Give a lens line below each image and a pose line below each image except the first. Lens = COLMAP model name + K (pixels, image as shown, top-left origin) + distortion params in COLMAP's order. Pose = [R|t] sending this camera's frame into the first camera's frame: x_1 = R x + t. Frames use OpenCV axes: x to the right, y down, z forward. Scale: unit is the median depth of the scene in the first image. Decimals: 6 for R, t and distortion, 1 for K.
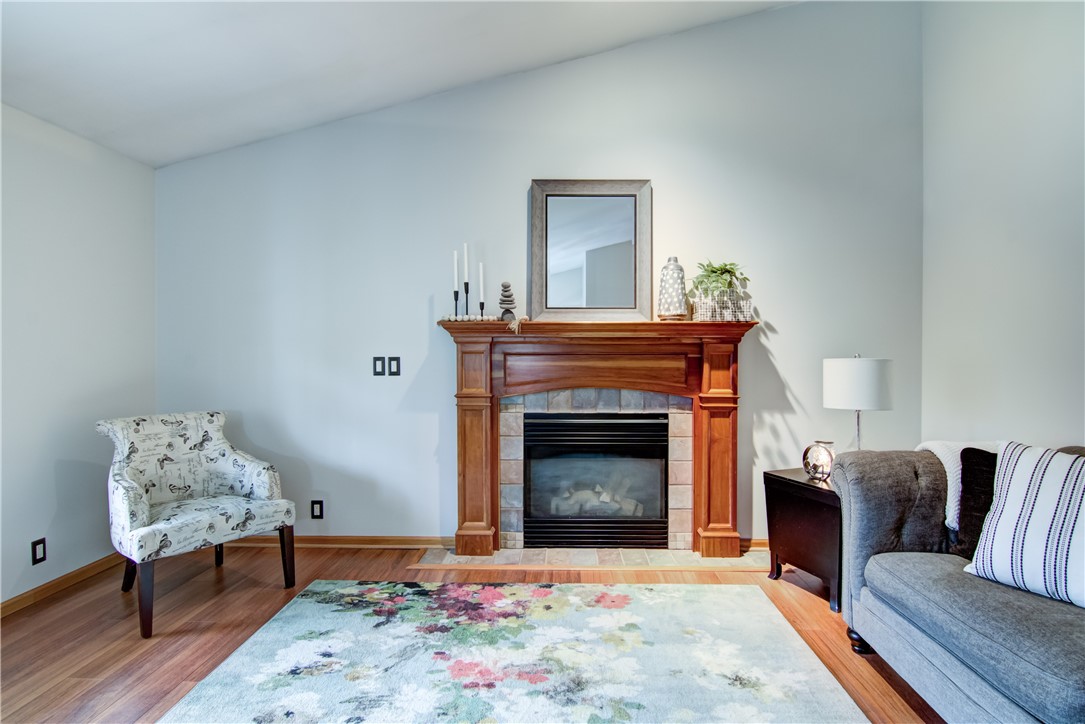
lens RADIAL K [[556.9, 0, 561.1], [0, 556.9, 360.0], [0, 0, 1]] dist [-0.005541, -0.009249]
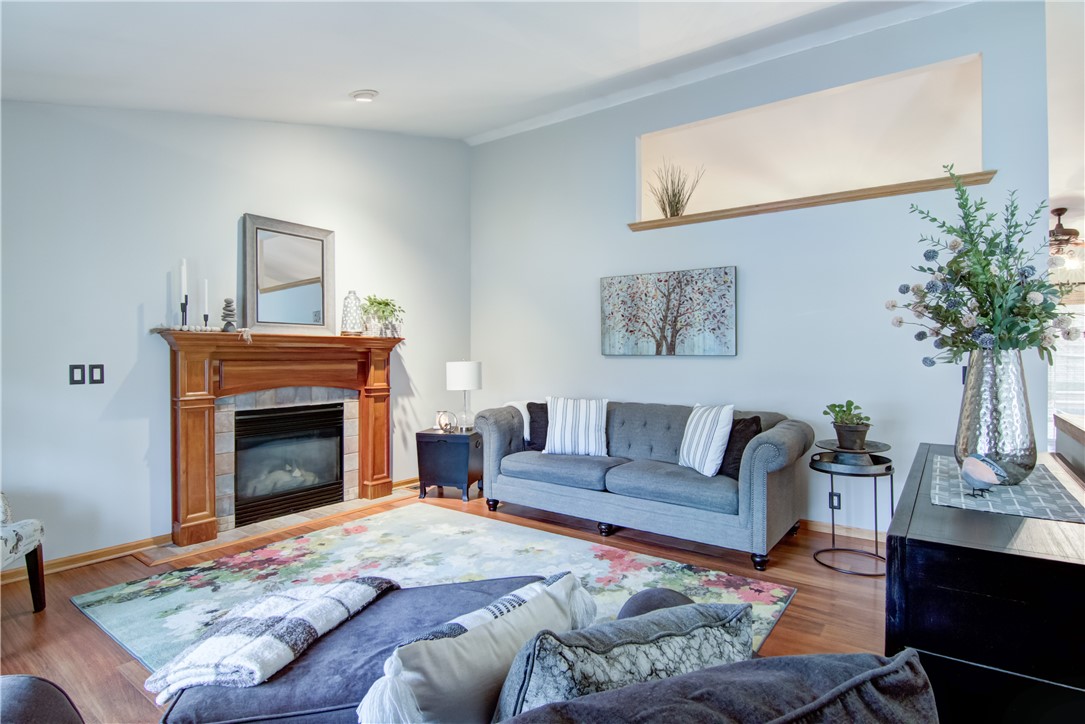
lens RADIAL K [[556.9, 0, 544.9], [0, 556.9, 354.2], [0, 0, 1]] dist [-0.005541, -0.009249]
pose [[0.570490, -0.000677, 0.821304, -0.674835], [0.007250, 0.999965, -0.004212, -0.014430], [-0.821273, 0.008357, 0.570475, -0.198748]]
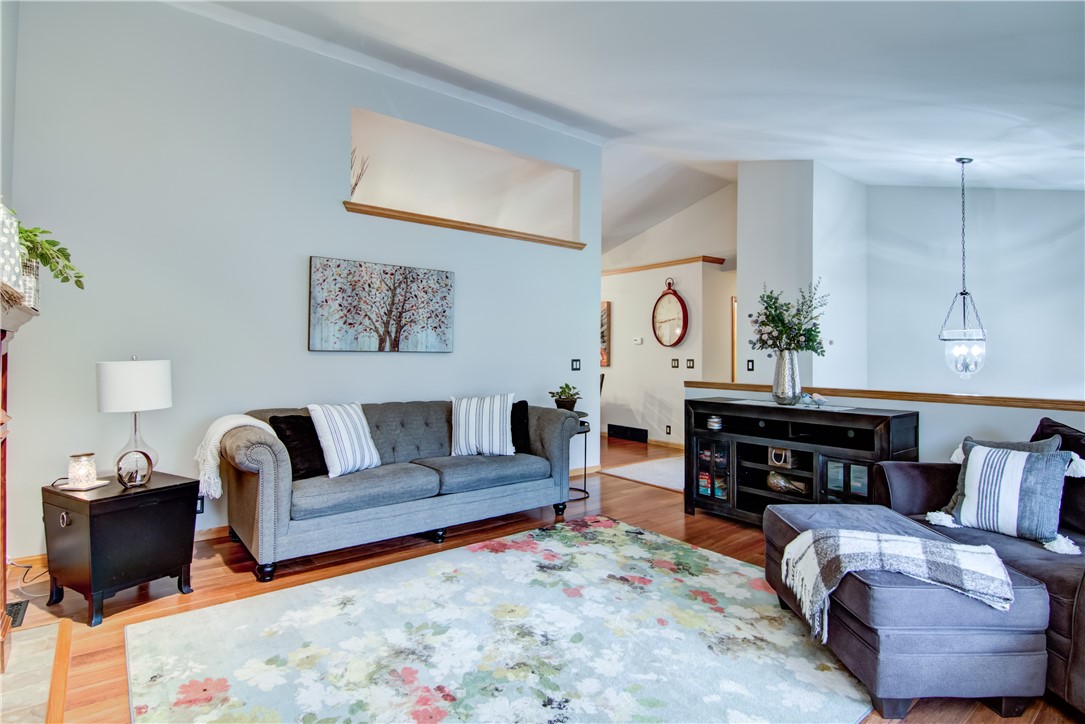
lens RADIAL K [[556.9, 0, 551.8], [0, 556.9, 354.1], [0, 0, 1]] dist [-0.005541, -0.009249]
pose [[-0.642965, -0.005301, 0.765877, -0.632232], [-0.000299, 0.999978, 0.006670, -0.018407], [-0.765895, 0.004059, -0.642952, 0.915937]]
